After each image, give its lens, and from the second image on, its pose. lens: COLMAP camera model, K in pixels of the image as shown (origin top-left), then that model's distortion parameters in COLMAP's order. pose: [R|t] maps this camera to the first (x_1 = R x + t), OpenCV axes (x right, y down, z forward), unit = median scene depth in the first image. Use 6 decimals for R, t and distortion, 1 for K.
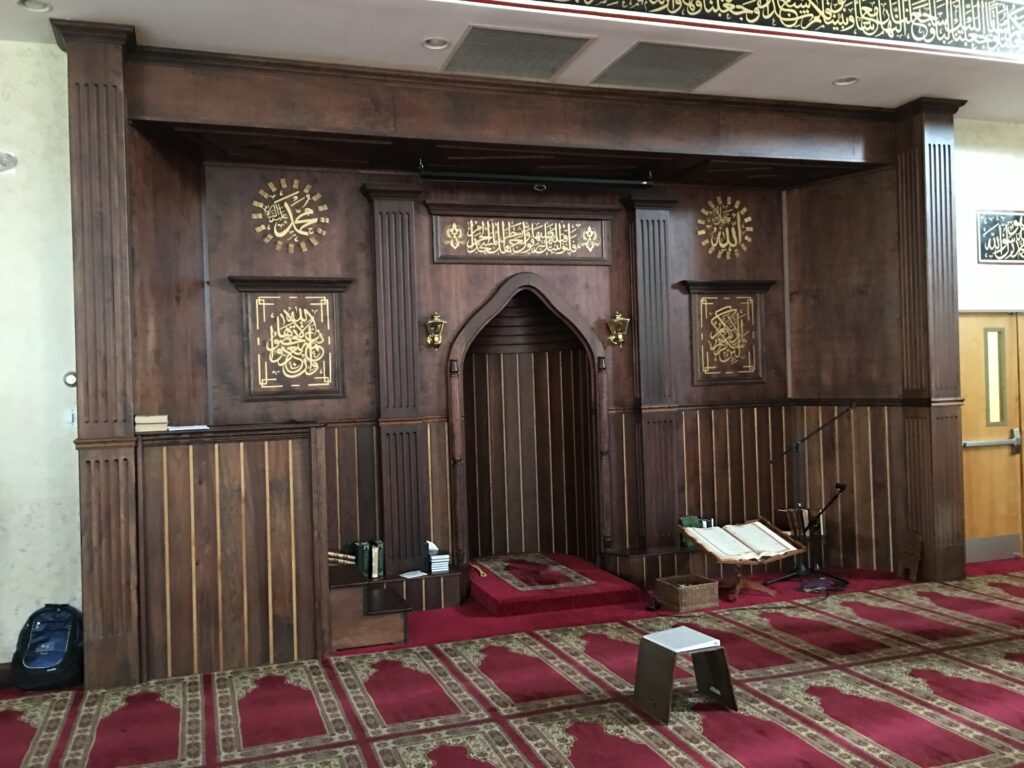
lens RADIAL K [[885.1, 0, 511.2], [0, 885.1, 382.2], [0, 0, 1]] dist [0.052269, 0.004634]
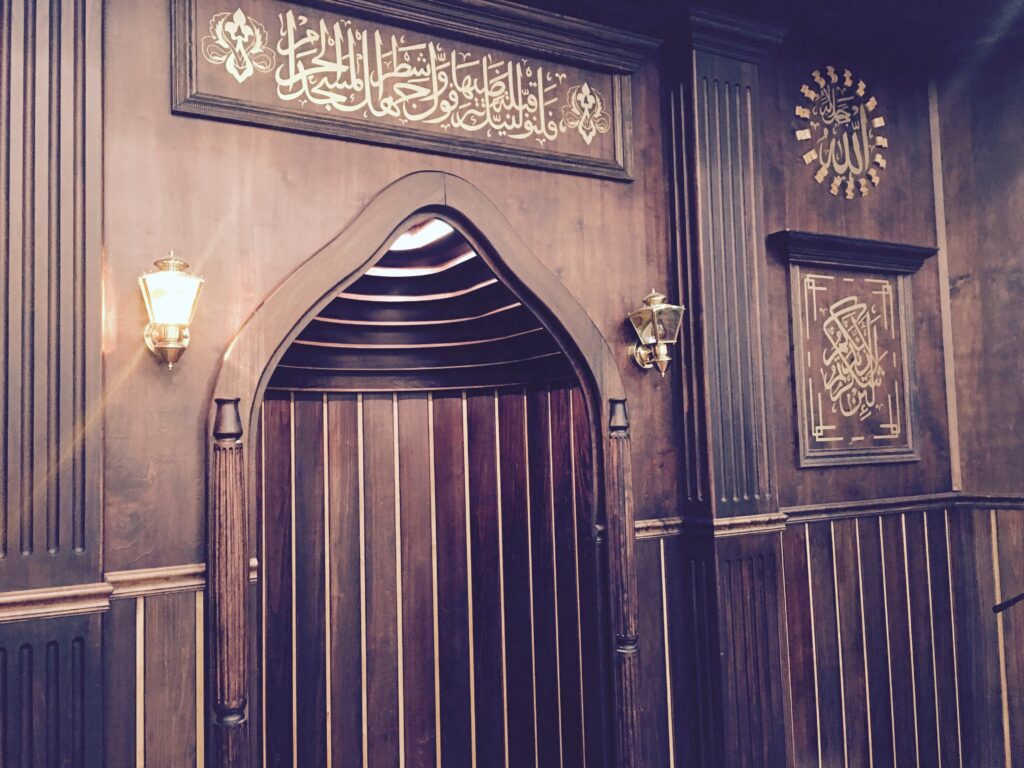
lens RADIAL K [[885.1, 0, 511.1], [0, 885.1, 381.3], [0, 0, 1]] dist [0.052269, 0.004634]
pose [[0.981493, 0.015908, 0.190837, -0.021786], [-0.002683, 0.997588, -0.069360, -0.007926], [-0.191480, 0.067564, 0.979168, 0.581795]]
